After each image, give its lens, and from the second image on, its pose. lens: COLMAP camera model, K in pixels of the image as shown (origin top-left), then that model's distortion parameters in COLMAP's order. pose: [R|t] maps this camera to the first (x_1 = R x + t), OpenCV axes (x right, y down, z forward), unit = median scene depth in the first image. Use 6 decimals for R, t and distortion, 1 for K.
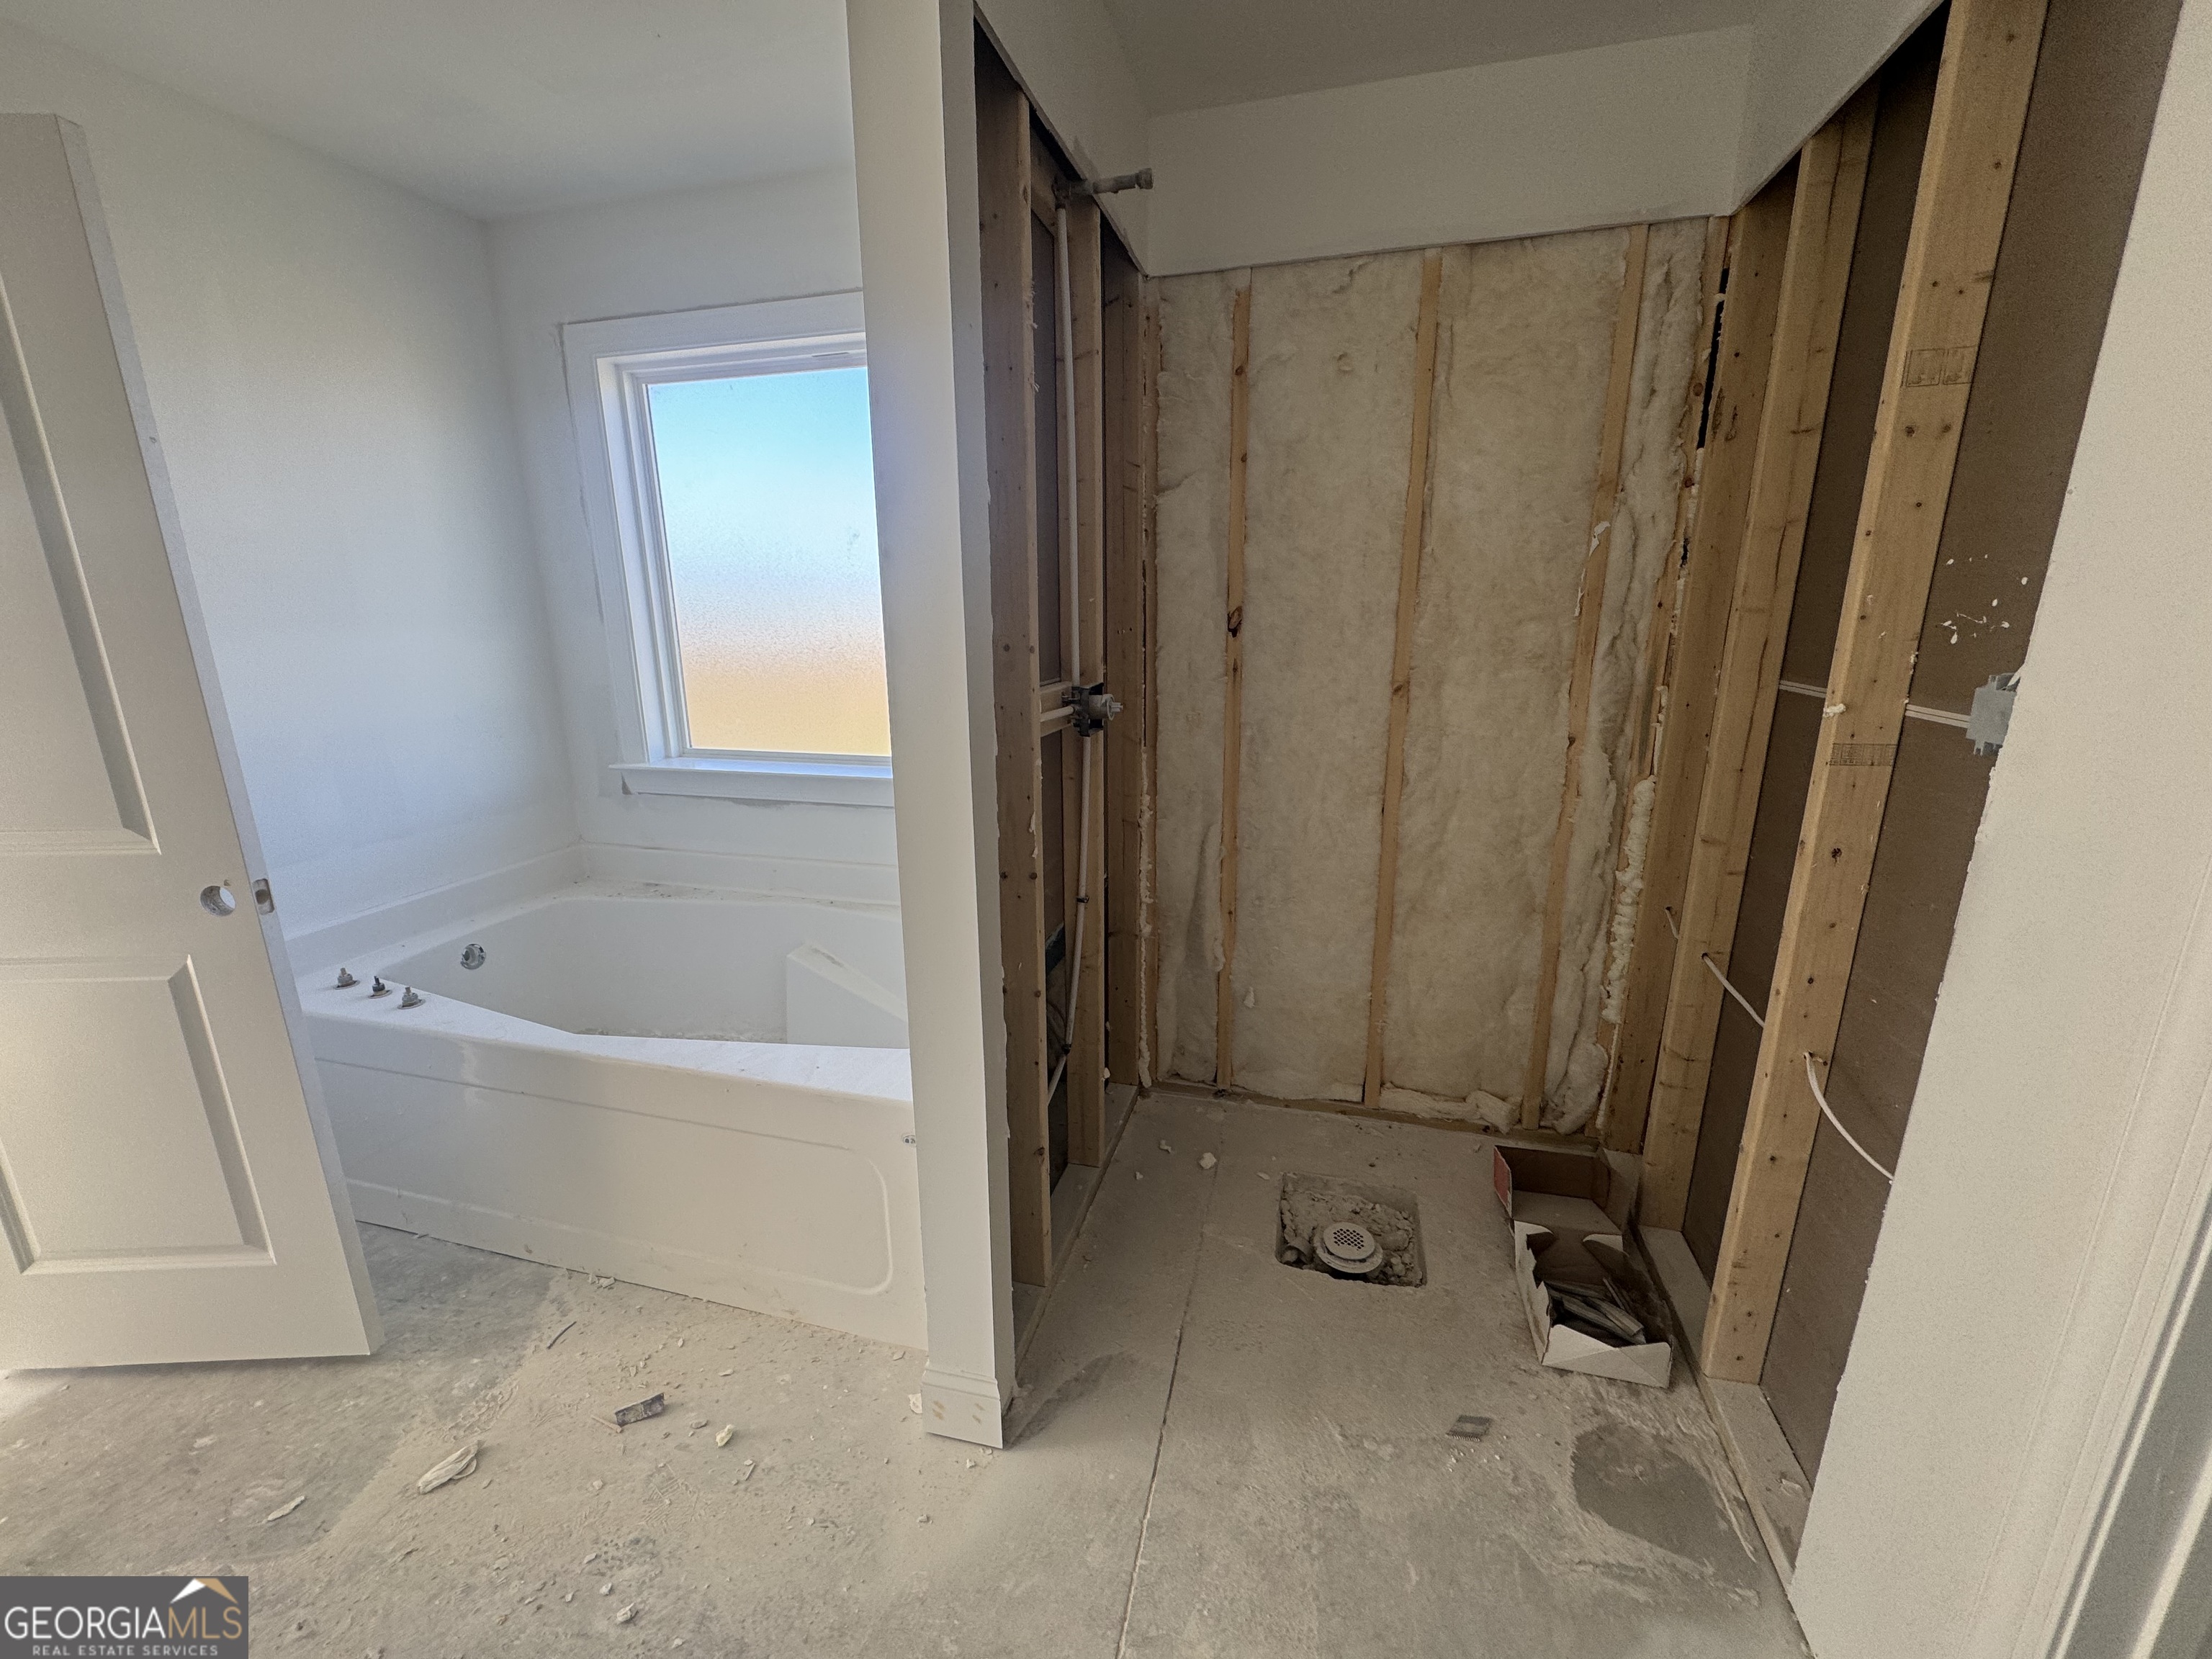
lens RADIAL K [[876.8, 0, 1106.0], [0, 876.8, 829.5], [0, 0, 1]] dist [-0.002854, -0.000128]
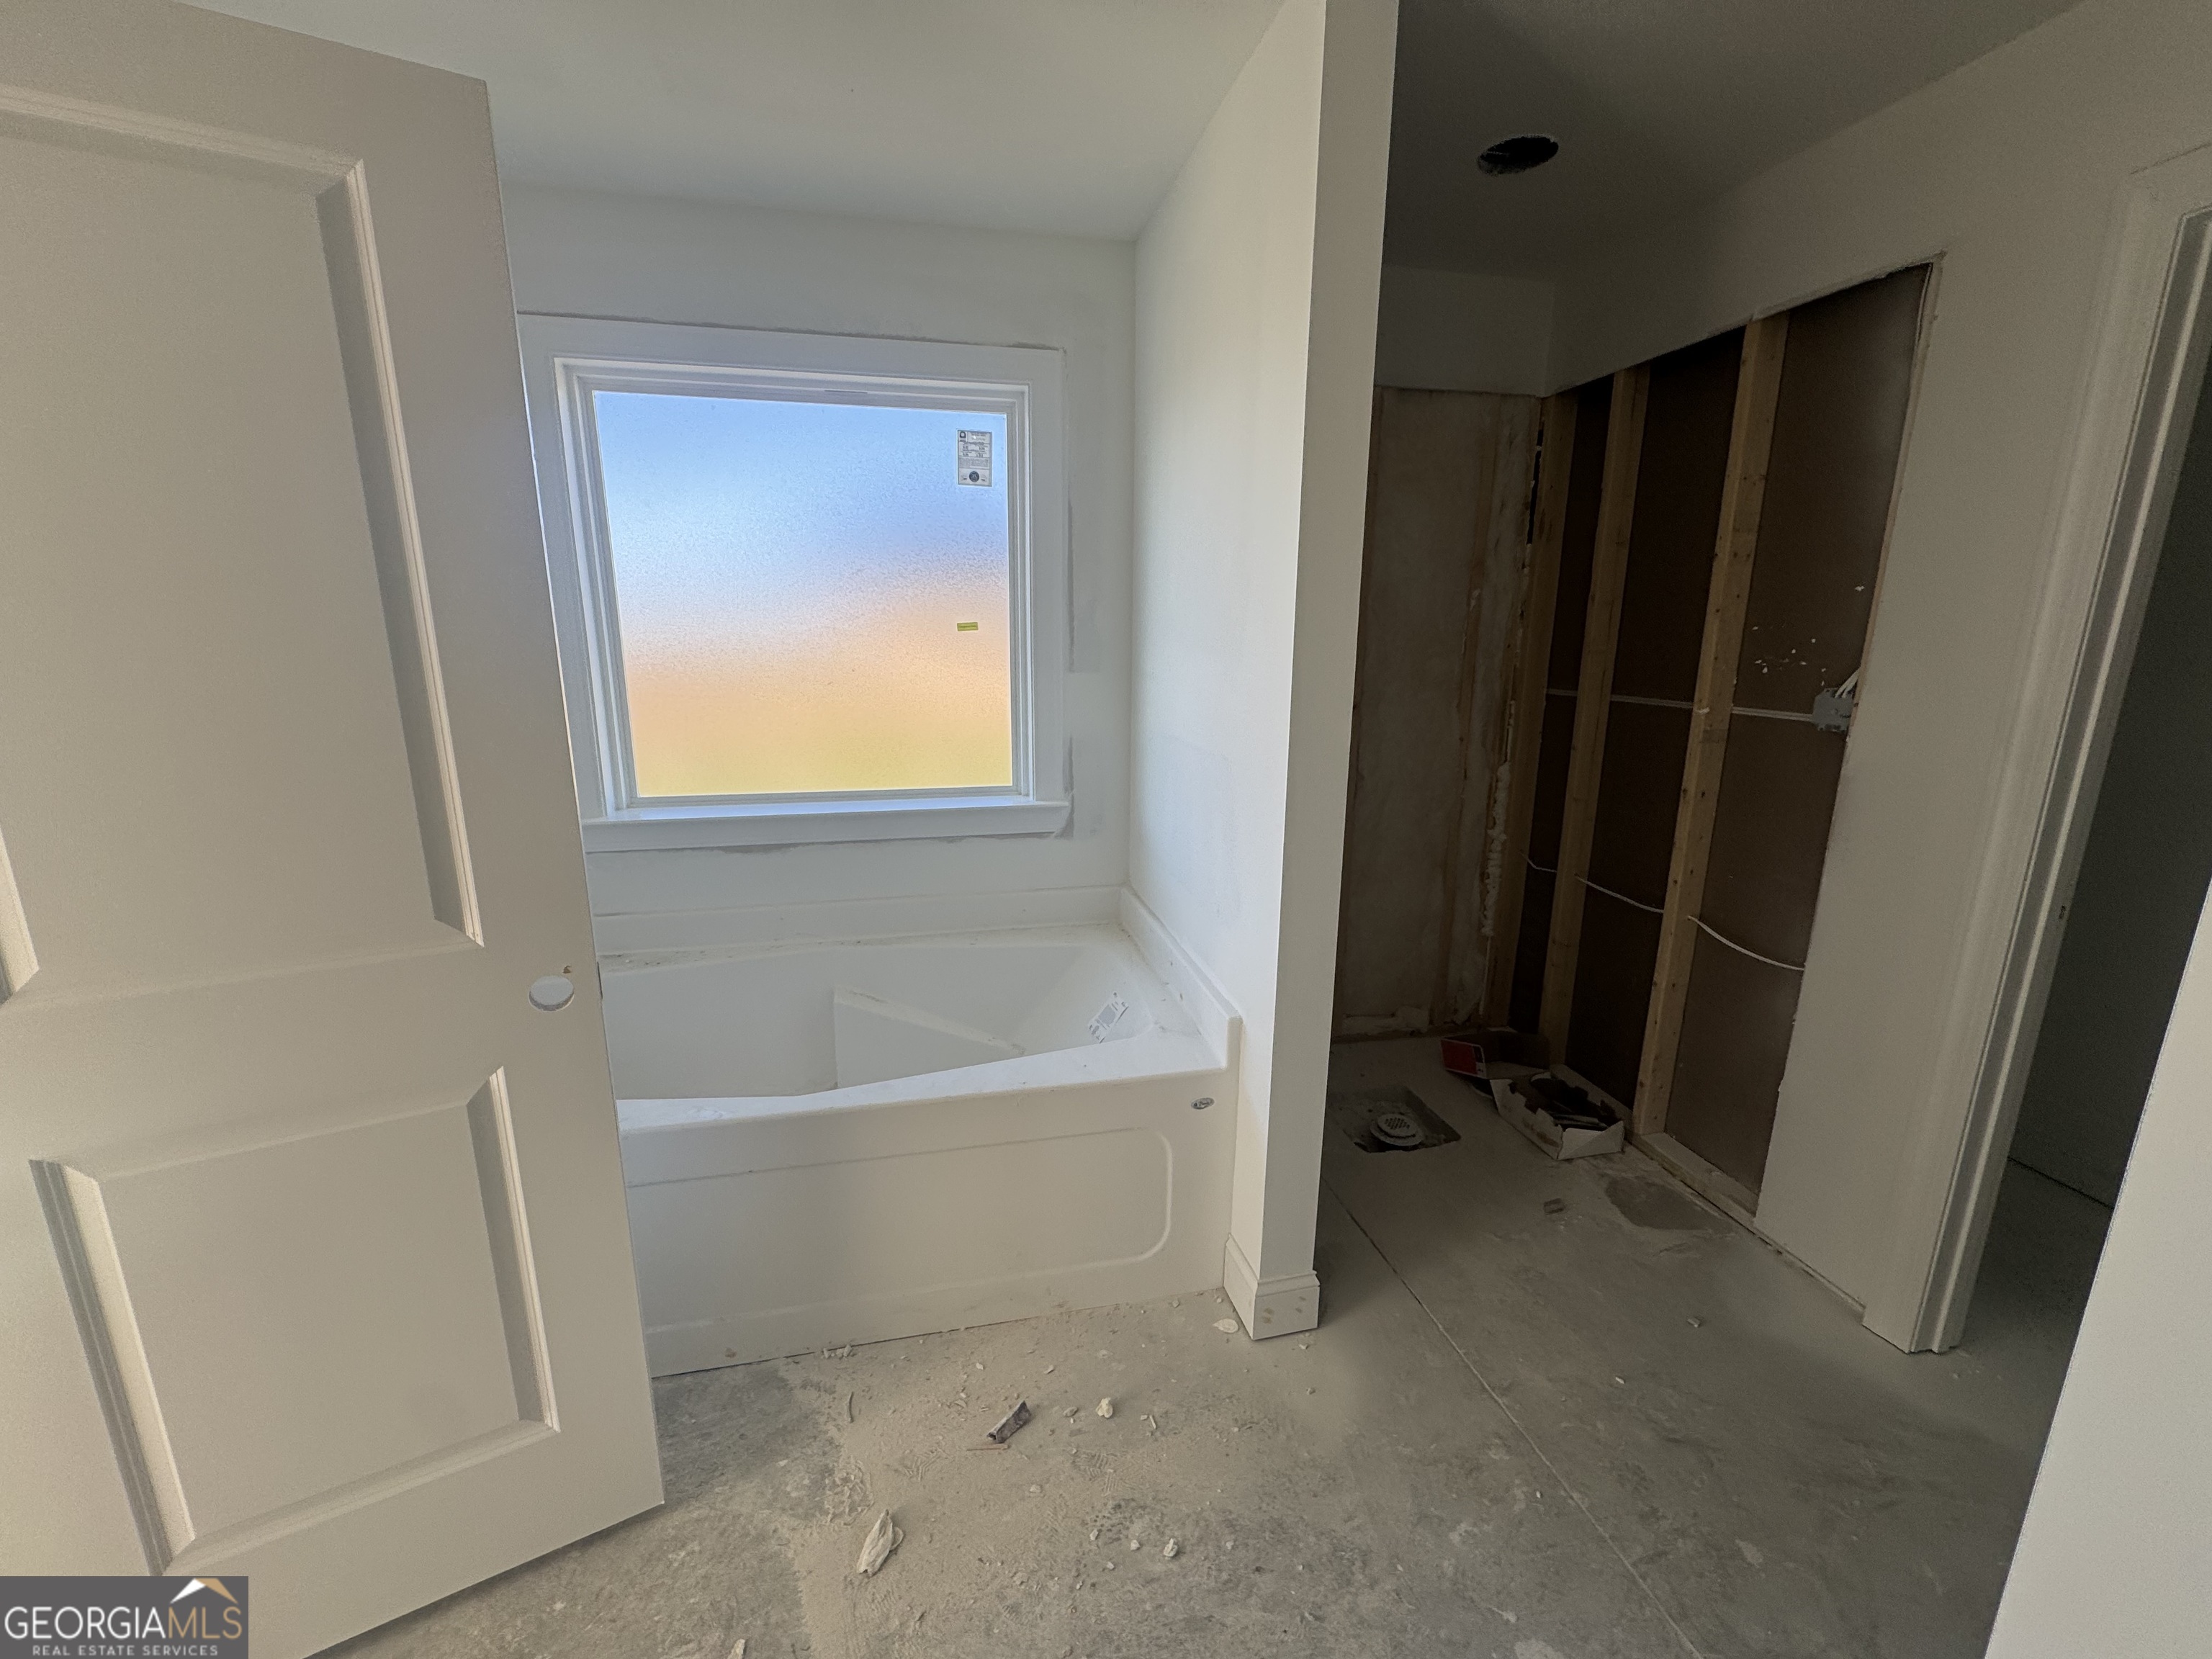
lens RADIAL K [[876.8, 0, 1106.0], [0, 876.8, 829.5], [0, 0, 1]] dist [-0.002854, -0.000128]
pose [[0.888599, -0.090447, 0.449679, -0.715162], [0.102680, 0.994710, -0.002831, -0.014801], [-0.447044, 0.048688, 0.893186, -0.003141]]
